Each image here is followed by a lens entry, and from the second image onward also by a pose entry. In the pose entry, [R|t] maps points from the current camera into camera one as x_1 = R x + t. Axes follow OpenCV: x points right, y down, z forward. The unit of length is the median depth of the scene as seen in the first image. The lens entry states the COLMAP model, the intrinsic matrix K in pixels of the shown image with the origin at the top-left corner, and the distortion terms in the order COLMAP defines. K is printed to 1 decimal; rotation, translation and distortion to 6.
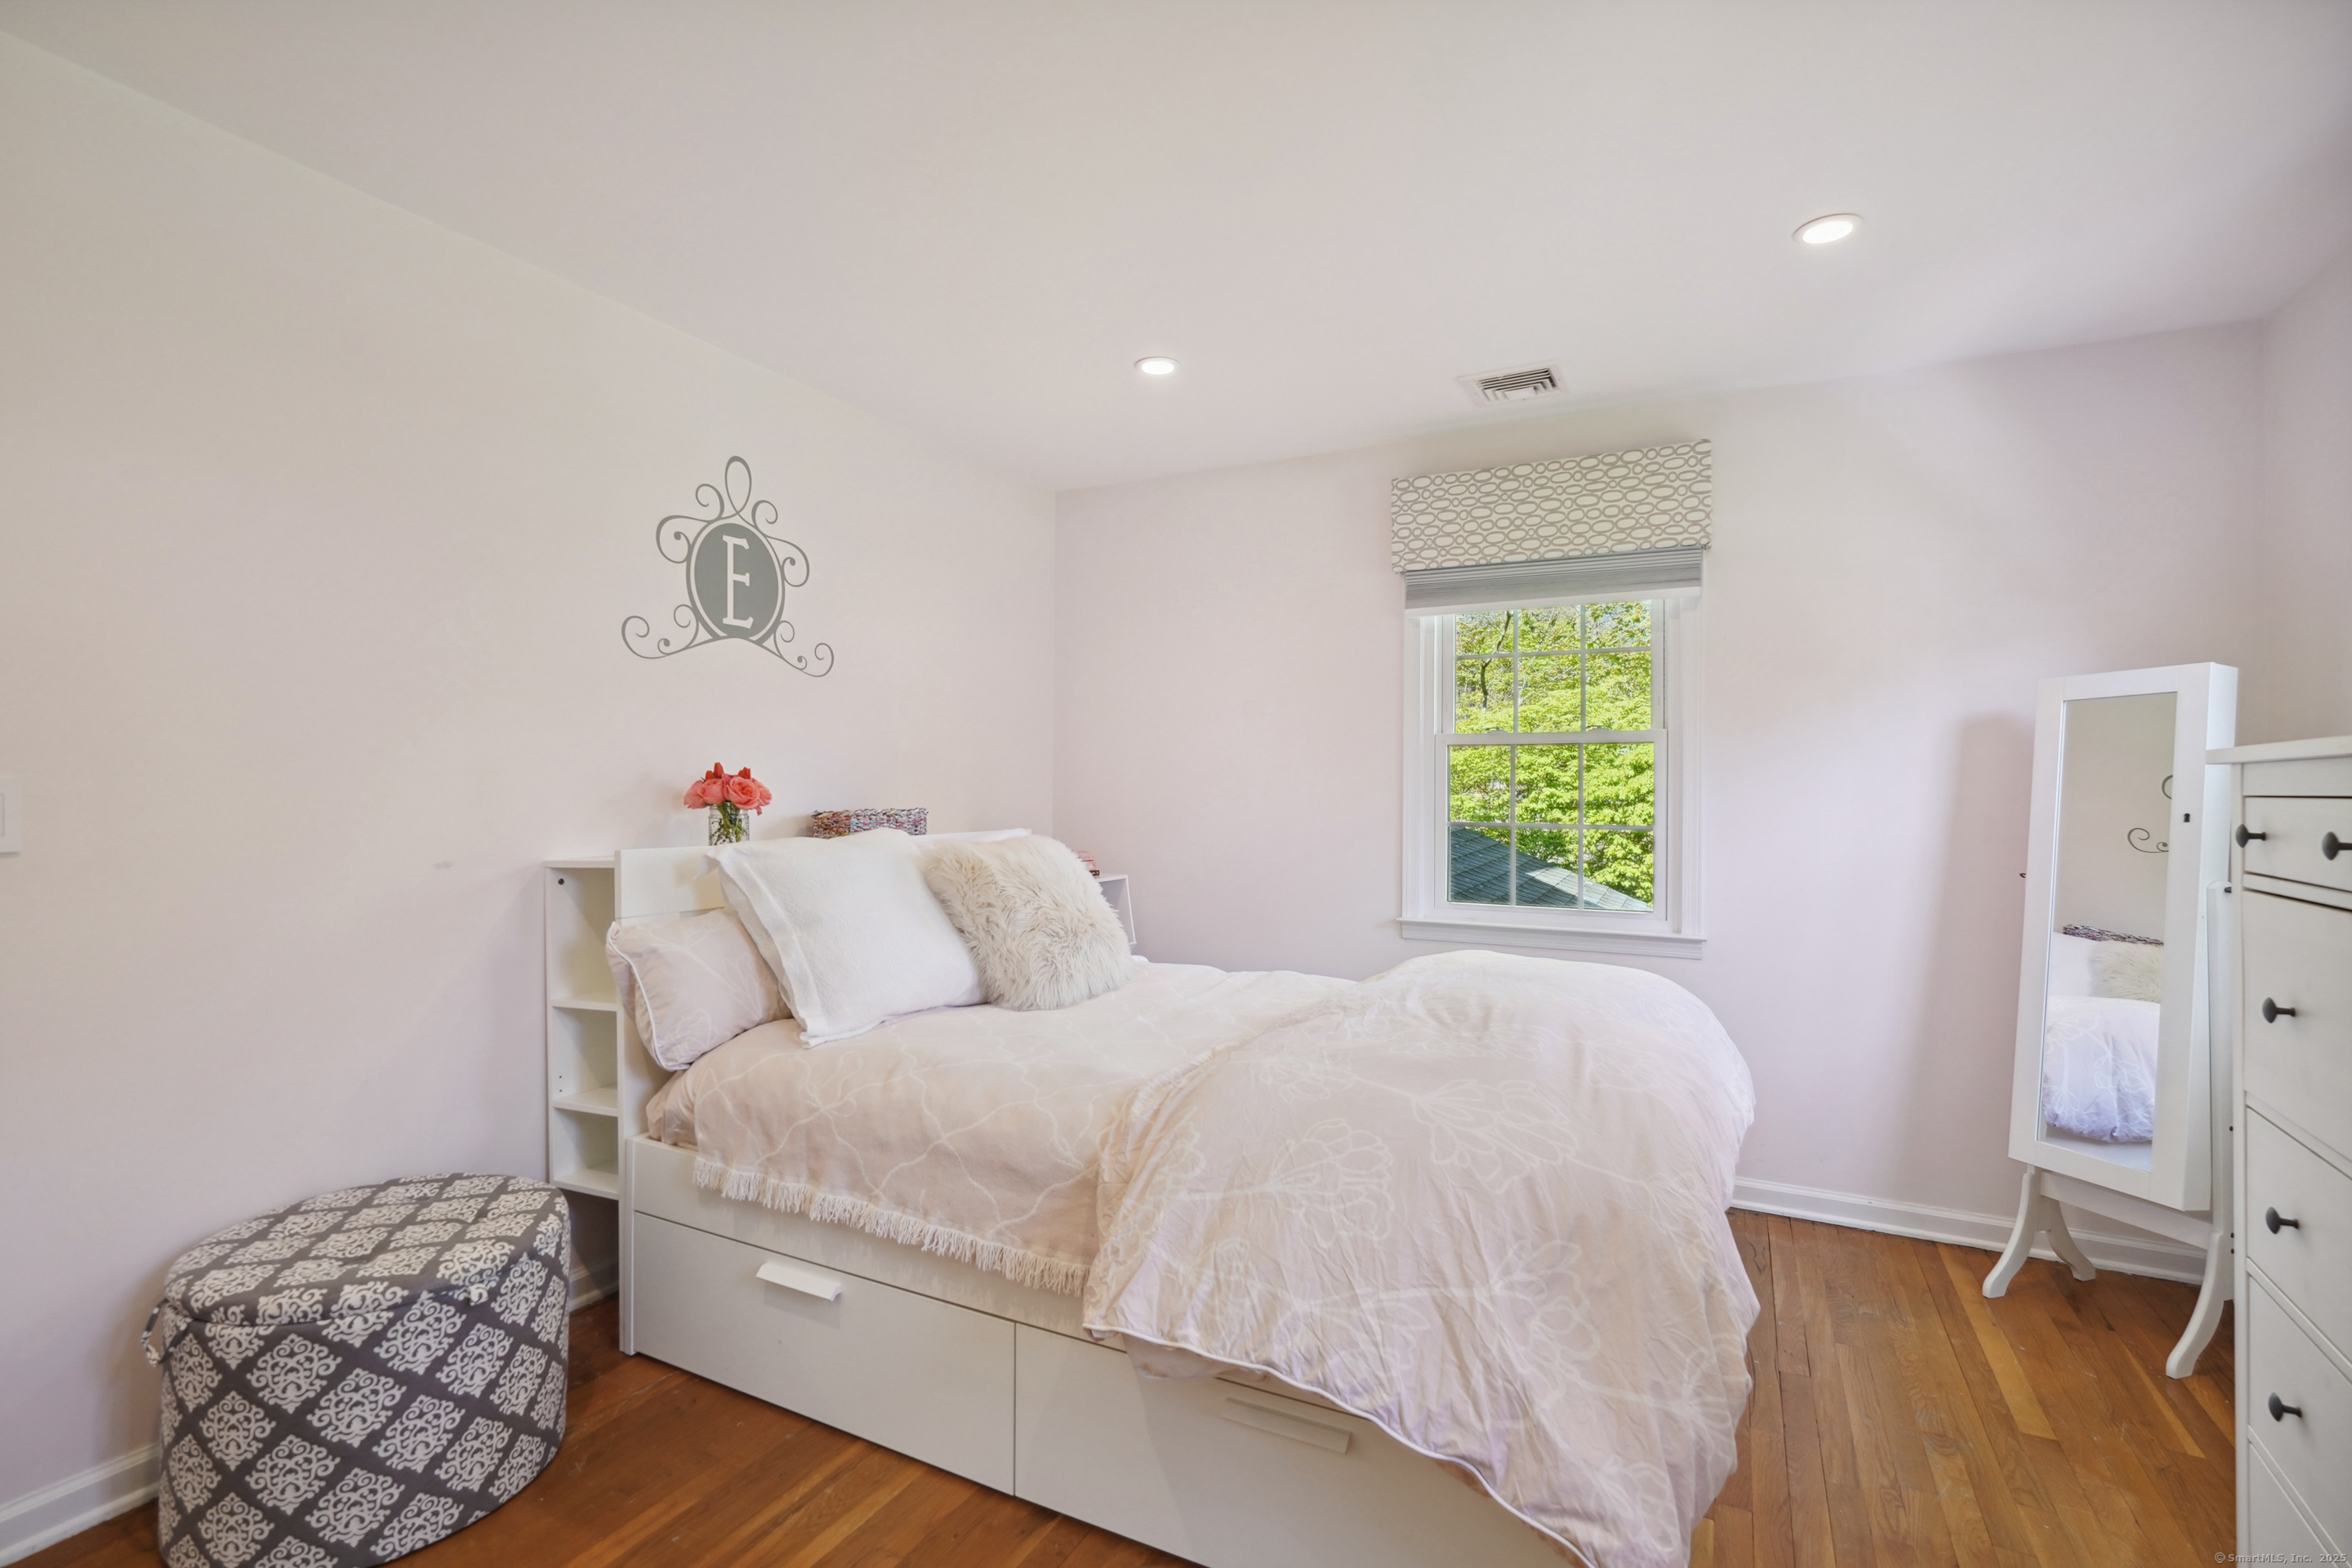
lens RADIAL K [[1086.8, 0, 1165.5], [0, 1086.8, 810.5], [0, 0, 1]] dist [-0.001297, -0.000051]
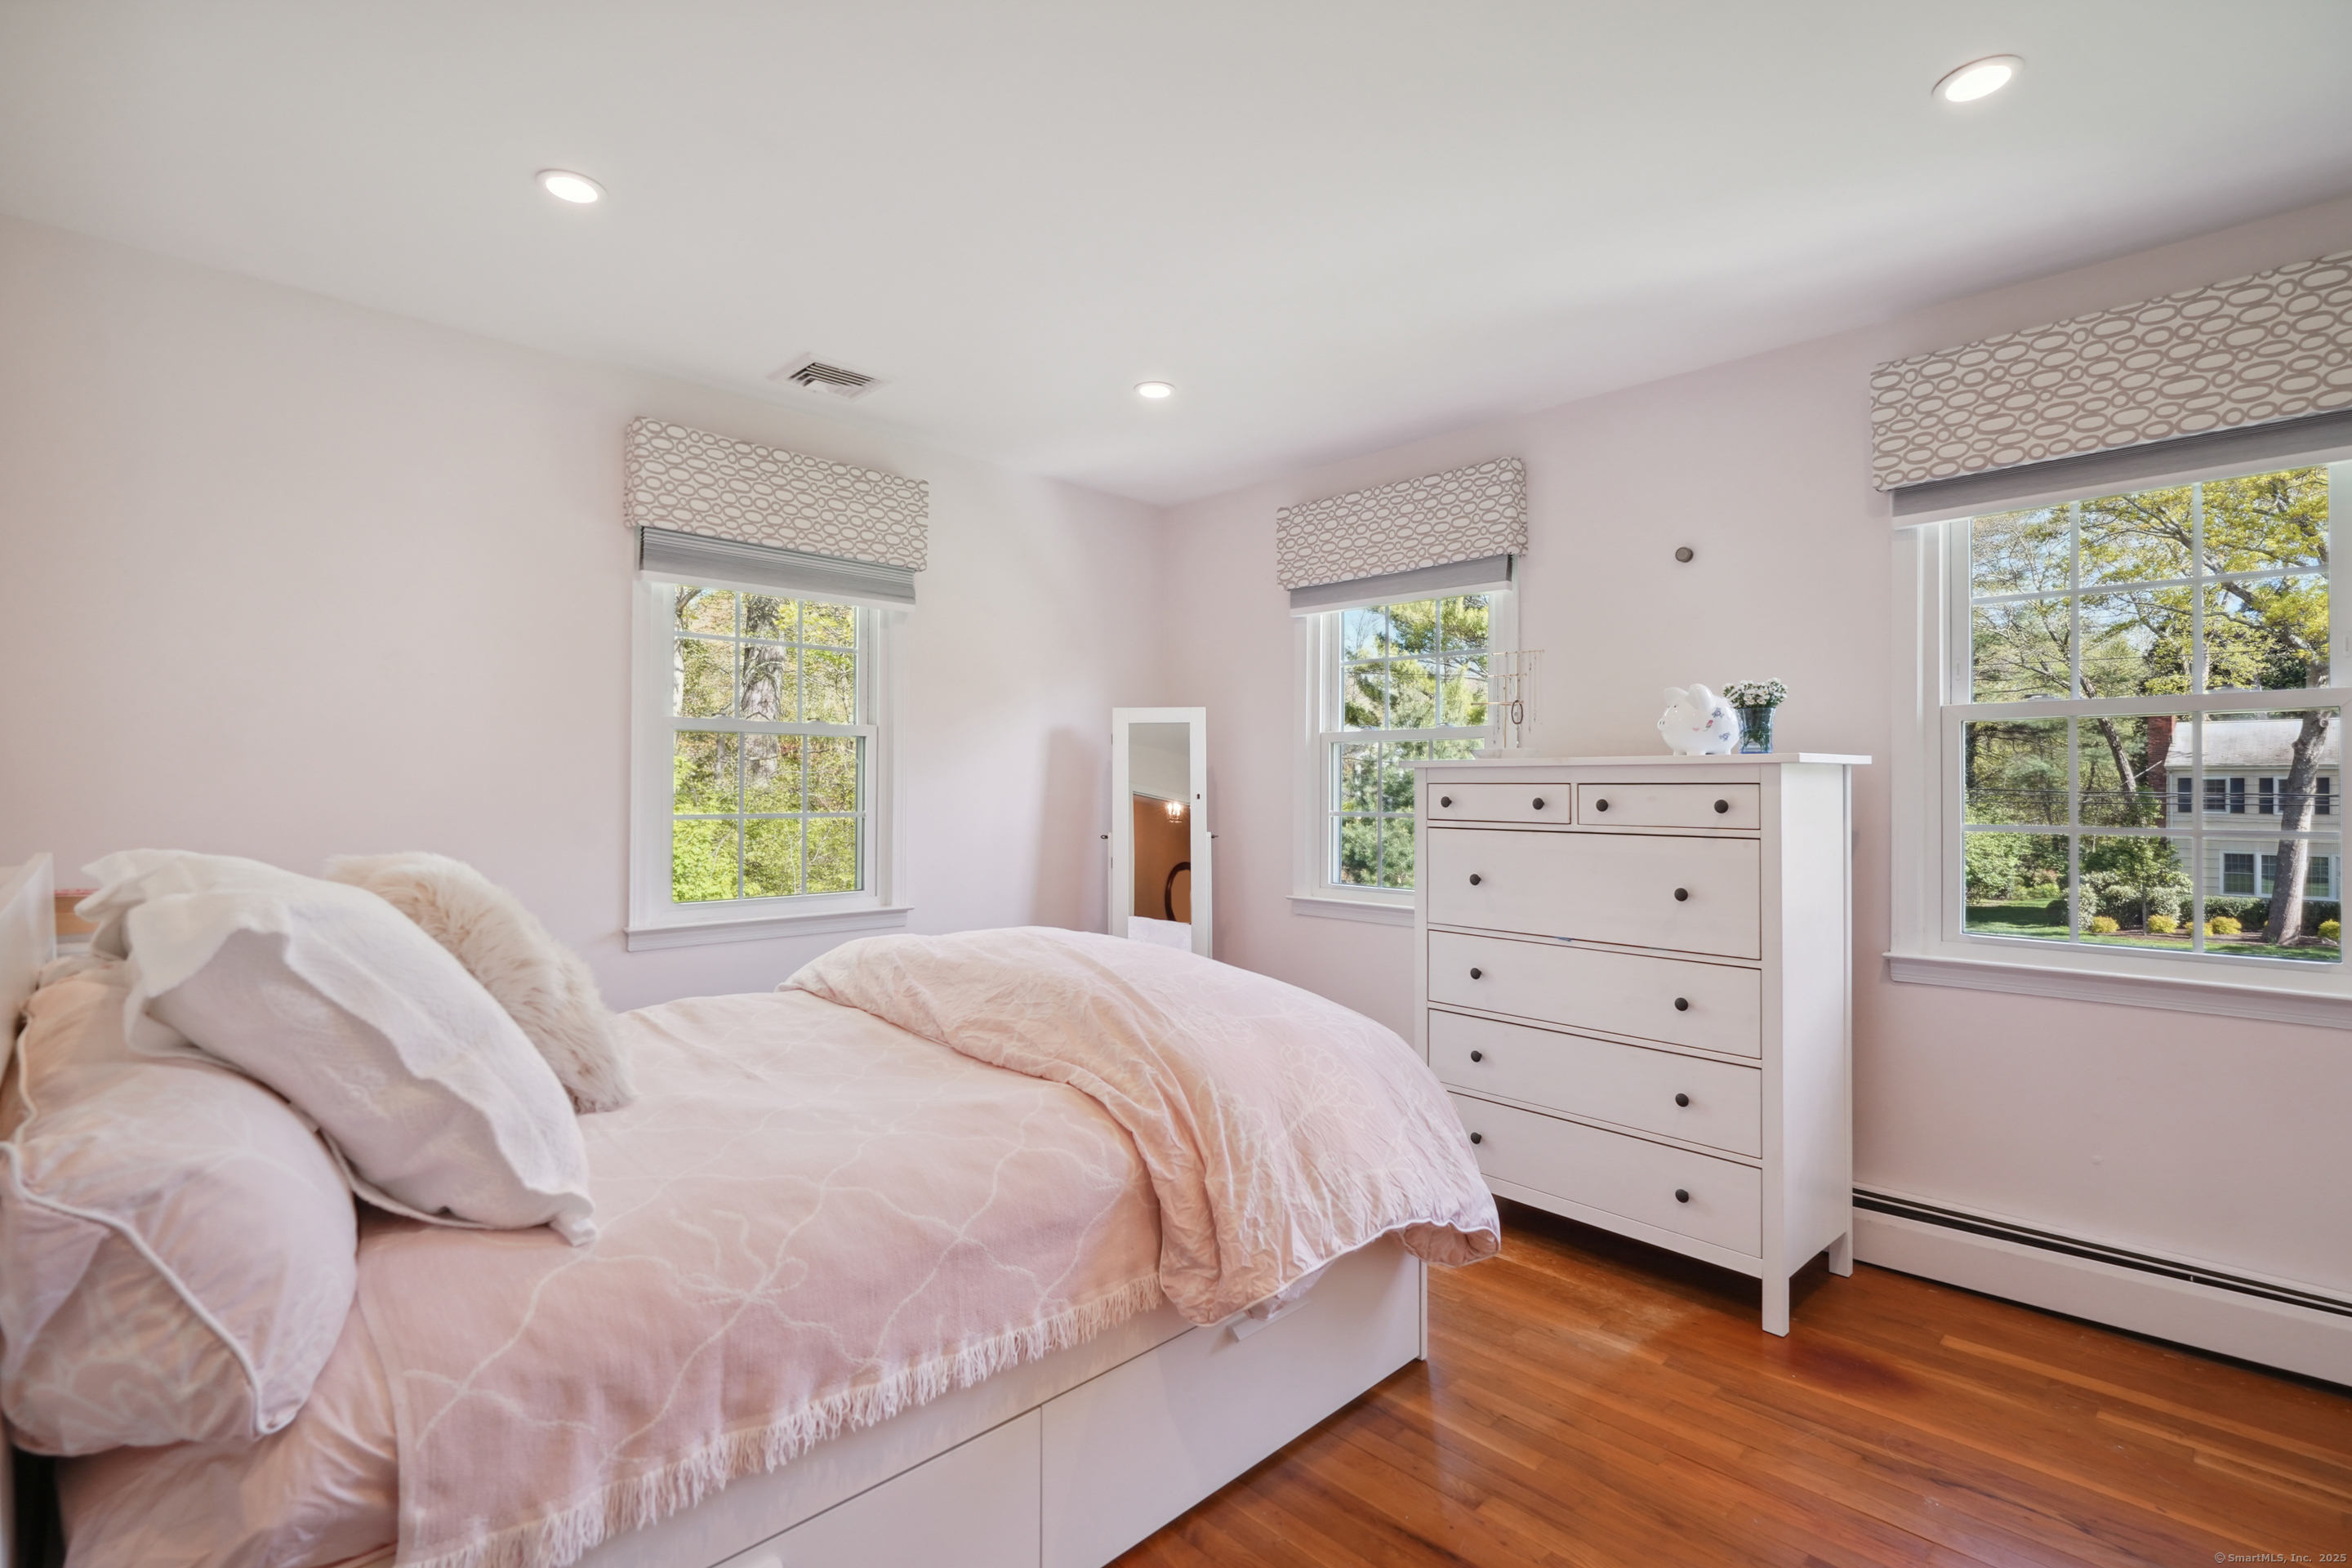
lens RADIAL K [[1120.6, 0, 1176.0], [0, 1120.6, 784.0], [0, 0, 1]] dist [0.061415, 0.000110]
pose [[0.312127, -0.011319, 0.949973, -0.571880], [0.007210, 0.999928, 0.009545, -0.022776], [-0.950013, 0.003870, 0.312186, 0.354950]]
